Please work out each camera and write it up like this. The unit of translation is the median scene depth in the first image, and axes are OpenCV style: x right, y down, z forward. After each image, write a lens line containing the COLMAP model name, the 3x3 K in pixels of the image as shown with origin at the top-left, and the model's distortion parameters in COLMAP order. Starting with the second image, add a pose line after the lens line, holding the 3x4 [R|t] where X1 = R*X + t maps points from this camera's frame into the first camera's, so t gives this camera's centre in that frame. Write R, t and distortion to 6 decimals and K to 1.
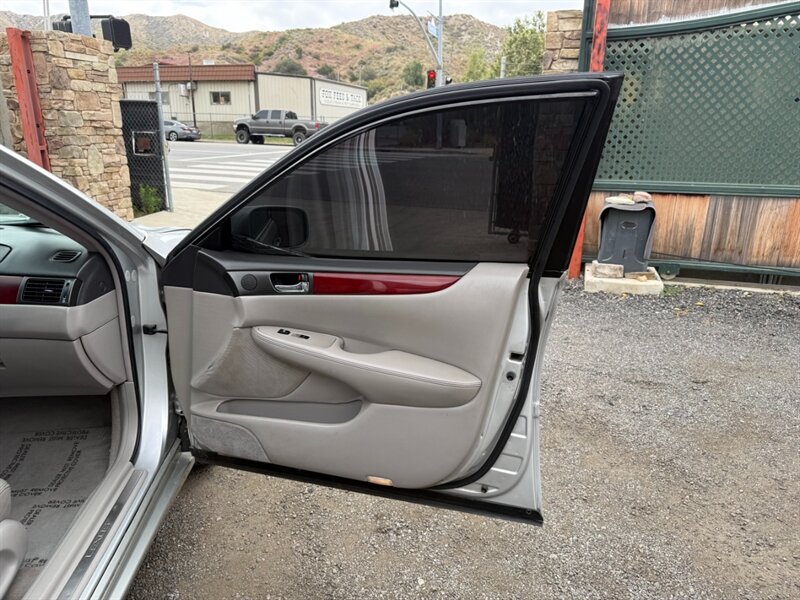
lens RADIAL K [[565.4, 0, 403.0], [0, 565.4, 303.0], [0, 0, 1]] dist [0.022368, -0.030319]
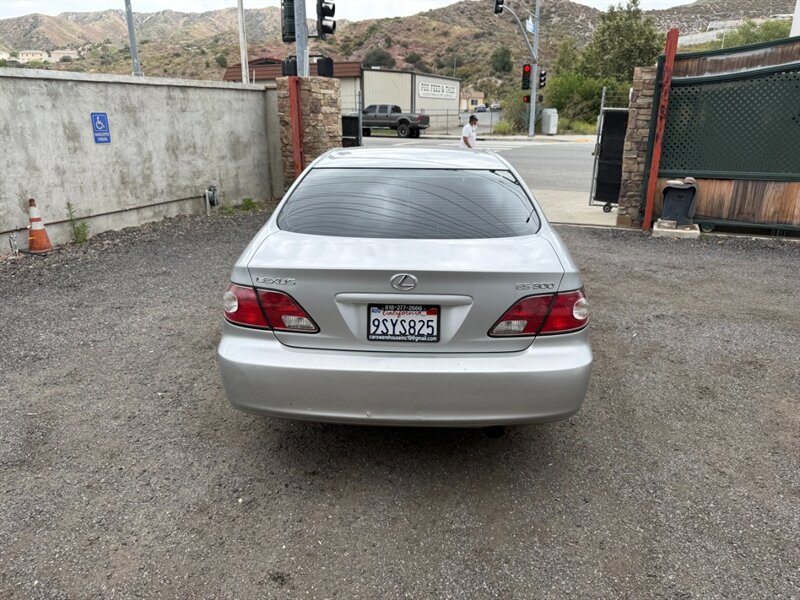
lens RADIAL K [[565.4, 0, 401.5], [0, 565.4, 302.6], [0, 0, 1]] dist [0.022368, -0.030319]
pose [[0.990182, 0.031705, -0.136141, -0.124546], [-0.028700, 0.999300, 0.023982, 0.108632], [0.136806, -0.019839, 0.990399, -0.538725]]
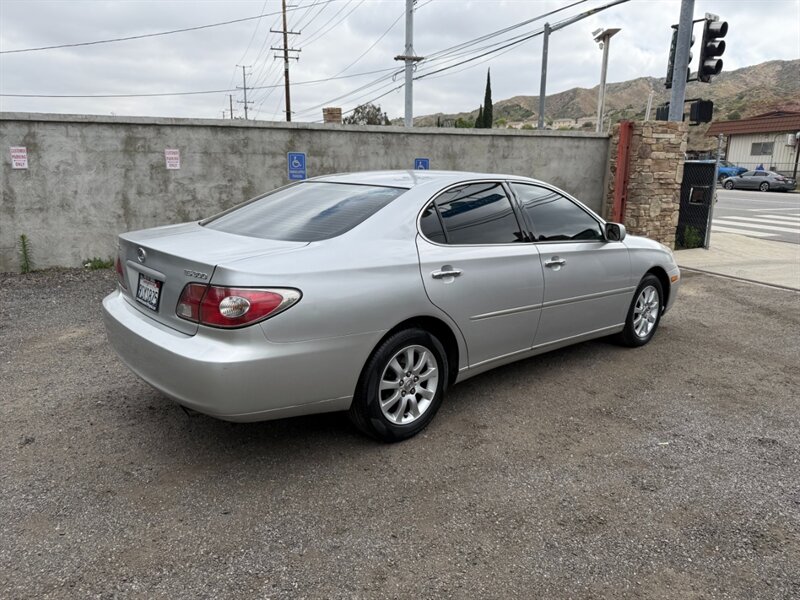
lens RADIAL K [[565.4, 0, 405.6], [0, 565.4, 302.3], [0, 0, 1]] dist [0.022368, -0.030319]
pose [[0.585300, 0.174269, -0.791868, 0.261850], [-0.237637, 0.970612, 0.037960, 0.077123], [0.775211, 0.165959, 0.609512, -0.312558]]
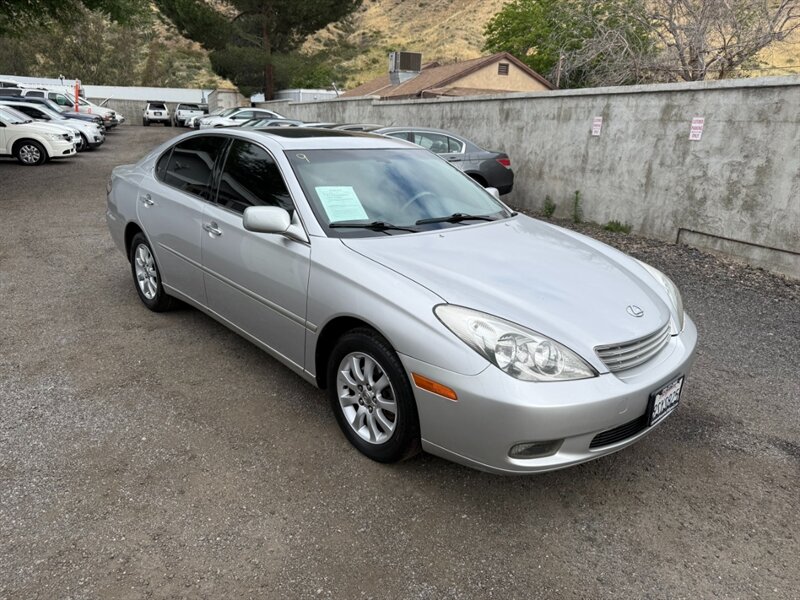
lens RADIAL K [[565.4, 0, 401.7], [0, 565.4, 302.8], [0, 0, 1]] dist [0.022368, -0.030319]
pose [[-0.804396, 0.137627, -0.577932, 0.077930], [-0.218044, 0.836516, 0.502690, -0.198869], [0.552633, 0.530377, -0.642881, 0.551261]]
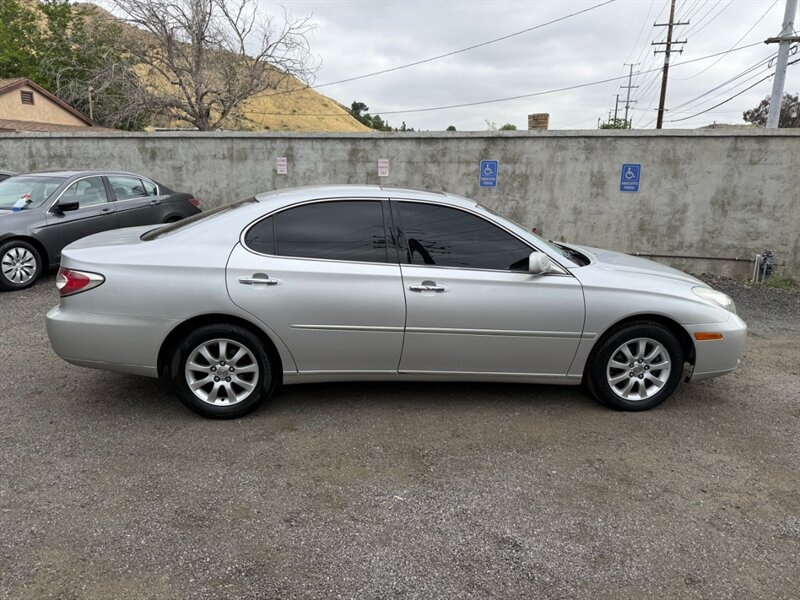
lens RADIAL K [[565.4, 0, 403.2], [0, 565.4, 299.5], [0, 0, 1]] dist [0.022368, -0.030319]
pose [[-0.026054, 0.213772, -0.976536, 0.407880], [-0.306512, 0.928107, 0.211348, -0.062424], [0.951510, 0.304826, 0.041342, 0.079956]]
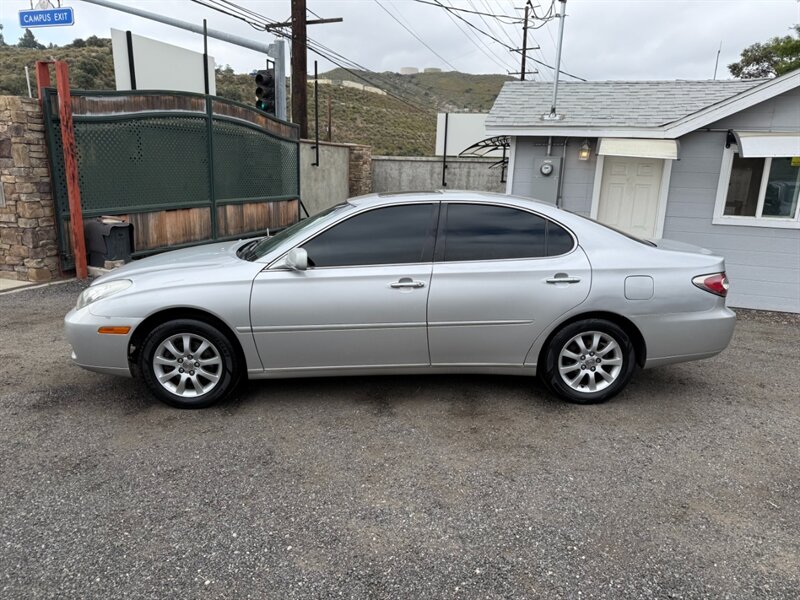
lens RADIAL K [[565.4, 0, 406.6], [0, 565.4, 300.1], [0, 0, 1]] dist [0.022368, -0.030319]
pose [[0.052718, -0.239903, 0.969364, -0.833136], [0.263181, 0.939734, 0.218257, -0.069489], [-0.963305, 0.243612, 0.112679, 0.030626]]
